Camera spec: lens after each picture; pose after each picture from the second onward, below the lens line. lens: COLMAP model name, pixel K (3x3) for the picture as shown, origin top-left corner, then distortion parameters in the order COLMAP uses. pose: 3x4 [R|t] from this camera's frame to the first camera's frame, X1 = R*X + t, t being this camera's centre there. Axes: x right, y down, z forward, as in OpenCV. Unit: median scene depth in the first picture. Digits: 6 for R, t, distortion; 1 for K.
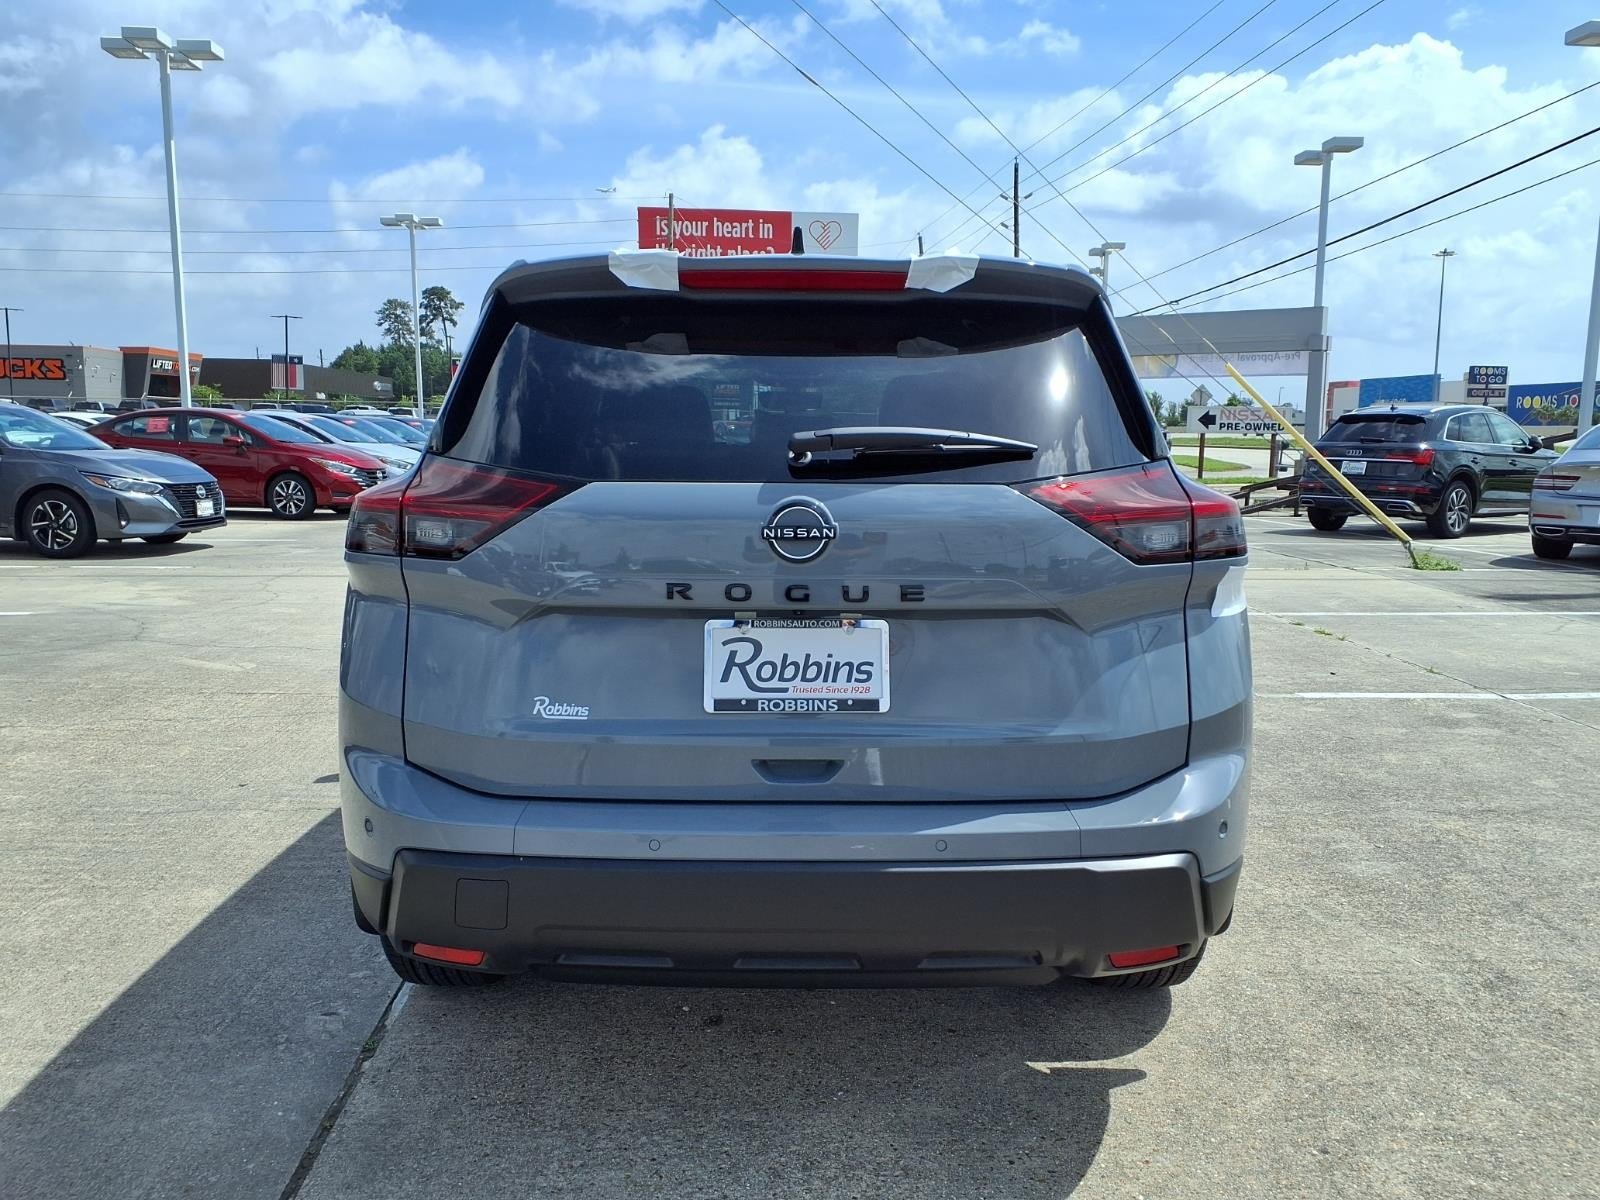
lens RADIAL K [[1307.5, 0, 800.1], [0, 1307.5, 563.7], [0, 0, 1]] dist [0.022872, -0.010043]
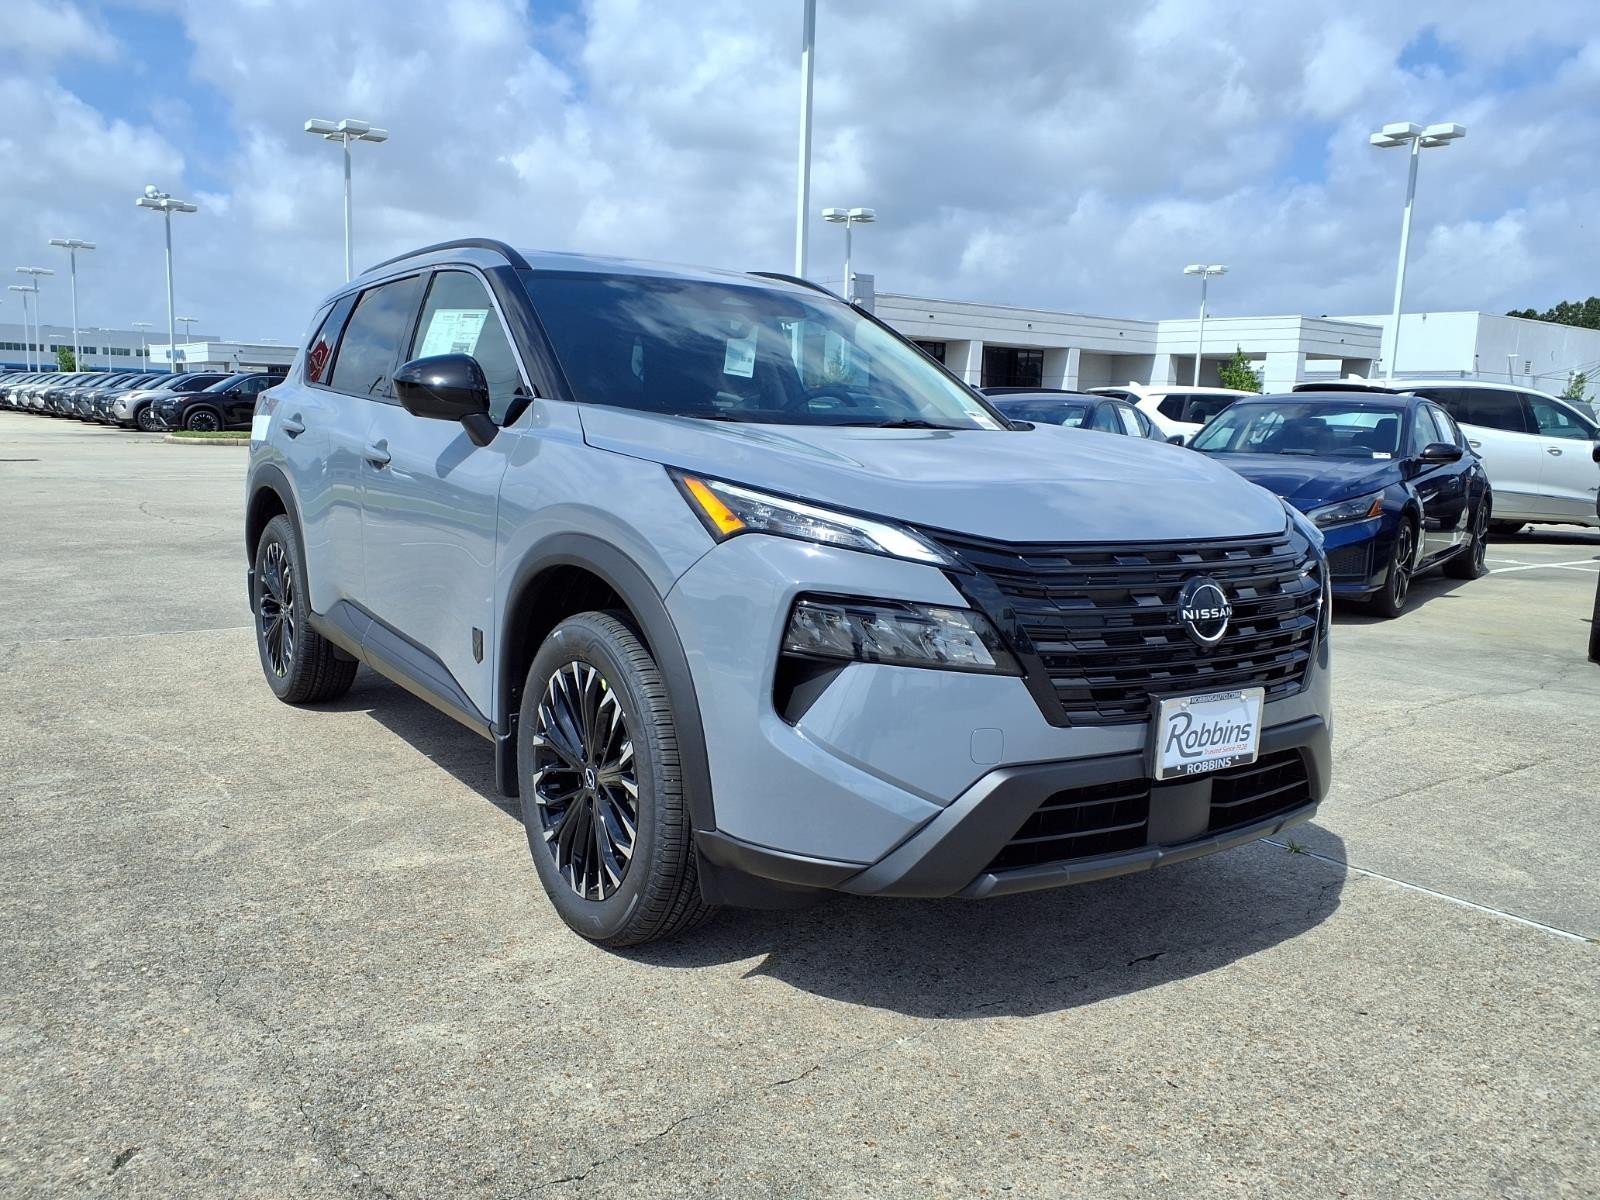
lens RADIAL K [[1290.7, 0, 800.0], [0, 1290.7, 600.0], [0, 0, 1]] dist [0.050054, -0.059292]
pose [[-0.828528, 0.046286, -0.558031, 0.914971], [-0.098876, 0.968824, 0.227163, -0.334704], [0.551148, 0.243387, -0.798122, 3.758128]]
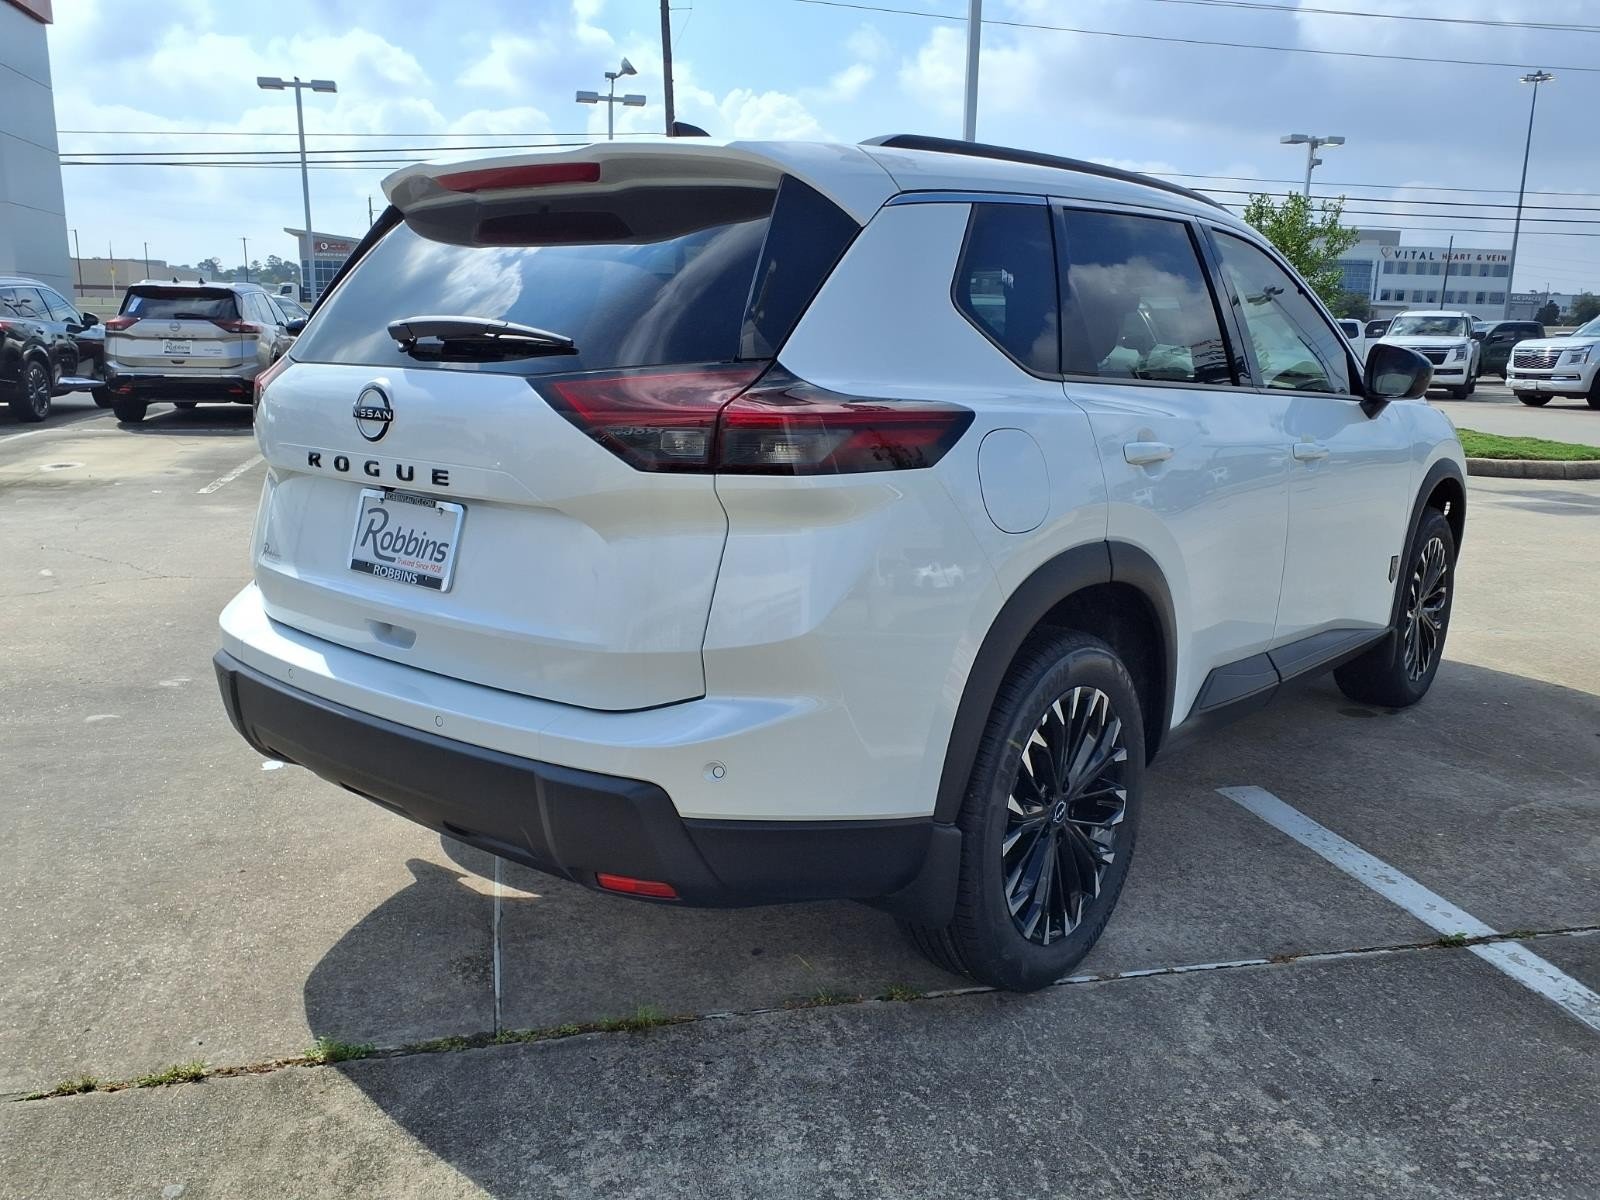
lens RADIAL K [[1290.7, 0, 800.0], [0, 1290.7, 600.0], [0, 0, 1]] dist [0.050054, -0.059292]
pose [[0.772131, 0.138787, -0.620123, 0.921786], [-0.083875, 0.989579, 0.117038, -0.025074], [0.629904, -0.038356, 0.775725, 0.371848]]
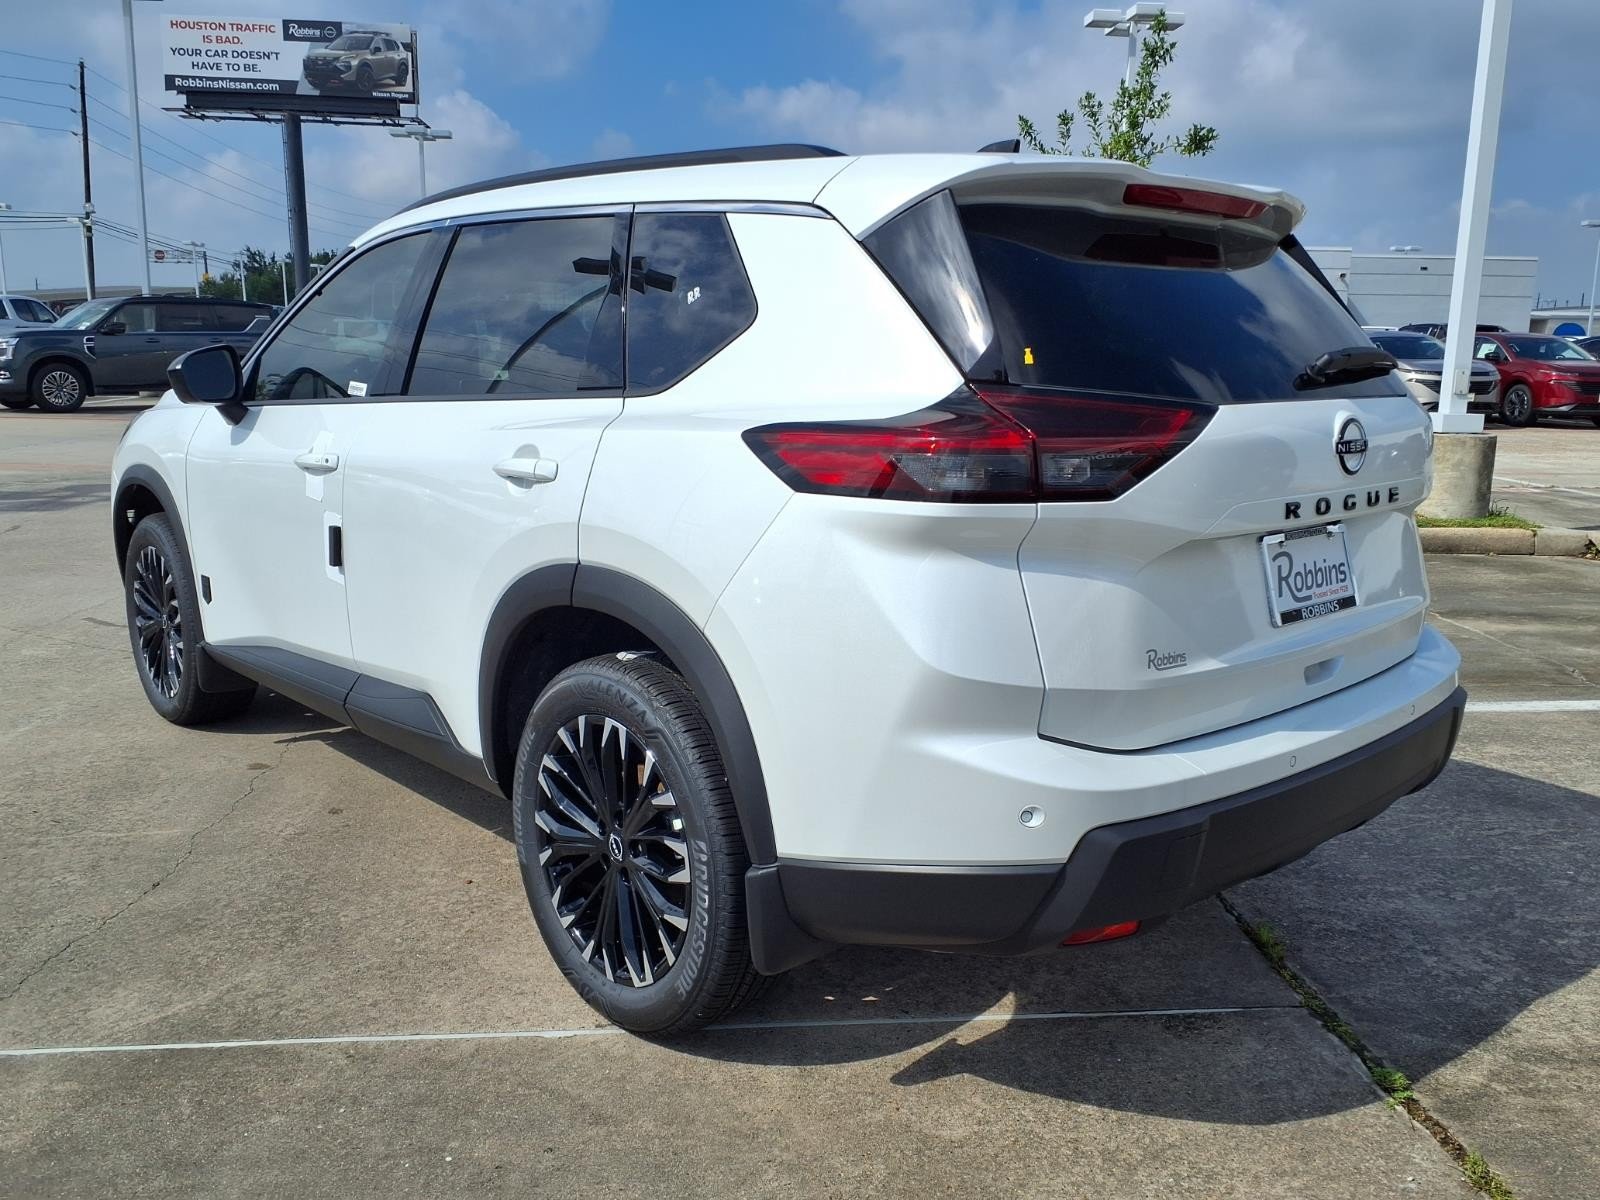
lens RADIAL K [[1297.4, 0, 794.7], [0, 1297.4, 595.0], [0, 0, 1]] dist [0.057821, -0.063837]
pose [[0.737892, -0.127047, 0.662853, -1.017484], [0.069079, 0.991182, 0.113077, -0.053476], [-0.671374, -0.037649, 0.740161, 0.494519]]
